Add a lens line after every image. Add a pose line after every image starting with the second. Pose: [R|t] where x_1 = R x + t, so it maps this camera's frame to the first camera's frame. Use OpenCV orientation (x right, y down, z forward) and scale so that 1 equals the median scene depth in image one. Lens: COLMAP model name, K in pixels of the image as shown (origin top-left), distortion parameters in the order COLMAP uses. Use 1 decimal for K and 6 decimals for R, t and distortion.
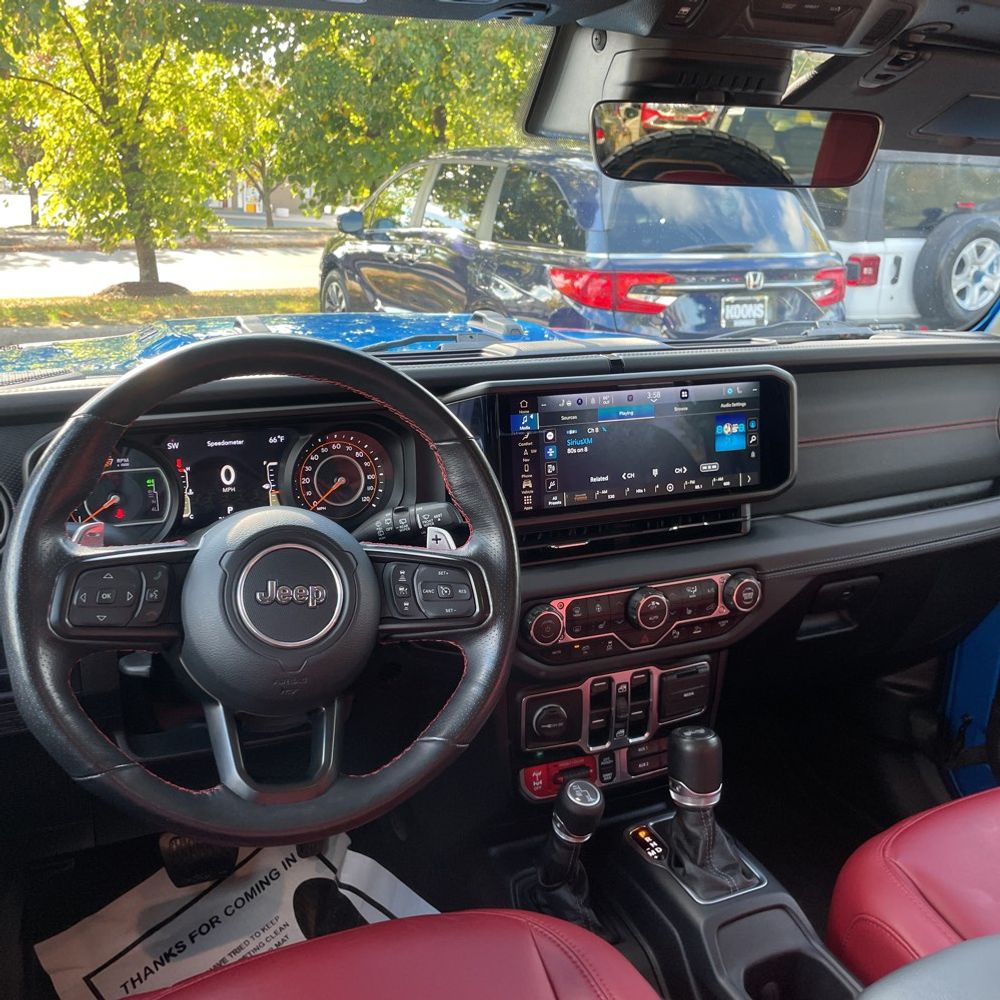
lens RADIAL K [[1074.3, 0, 500.0], [0, 1074.3, 500.0], [0, 0, 1]] dist [0.112613, -0.181321]
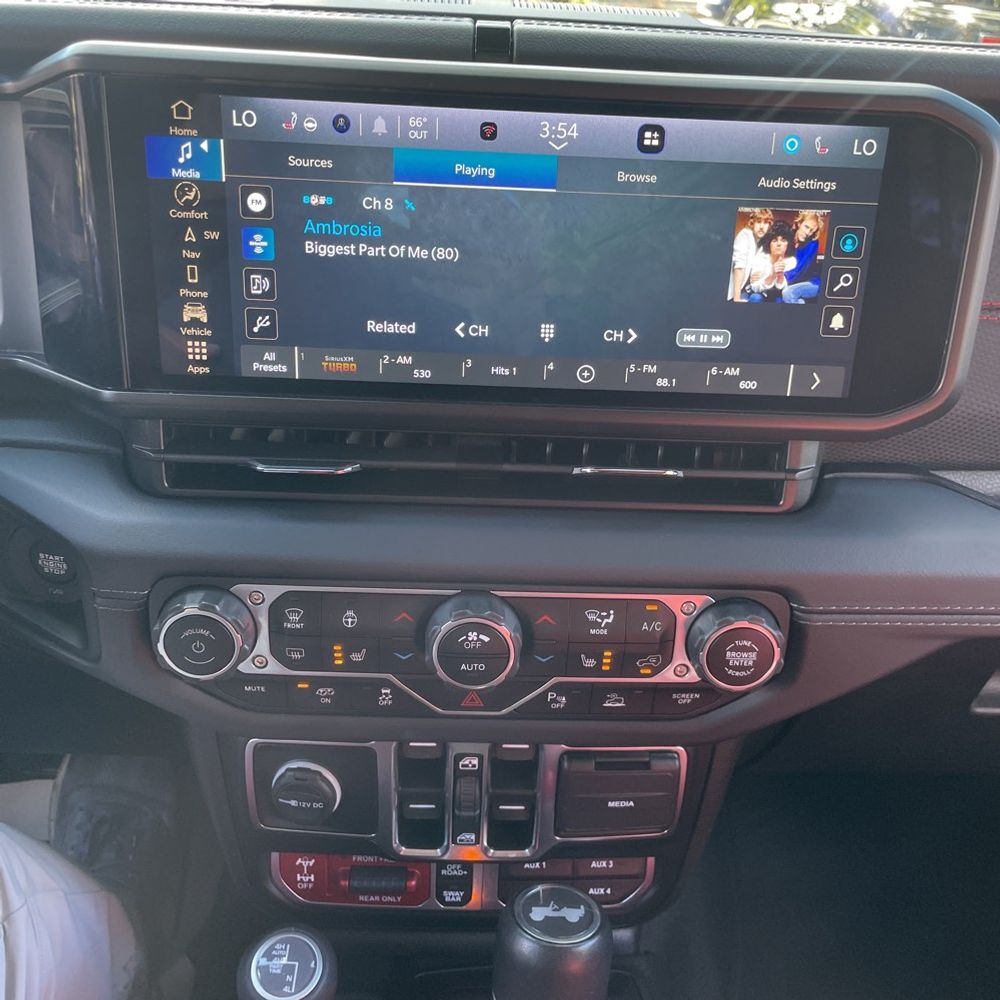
lens RADIAL K [[1074.3, 0, 500.0], [0, 1074.3, 500.0], [0, 0, 1]] dist [0.112613, -0.181321]
pose [[0.918375, 0.208280, -0.336462, 0.290062], [-0.139411, 0.966055, 0.217493, -0.052382], [0.370340, -0.152833, 0.916237, 0.629619]]
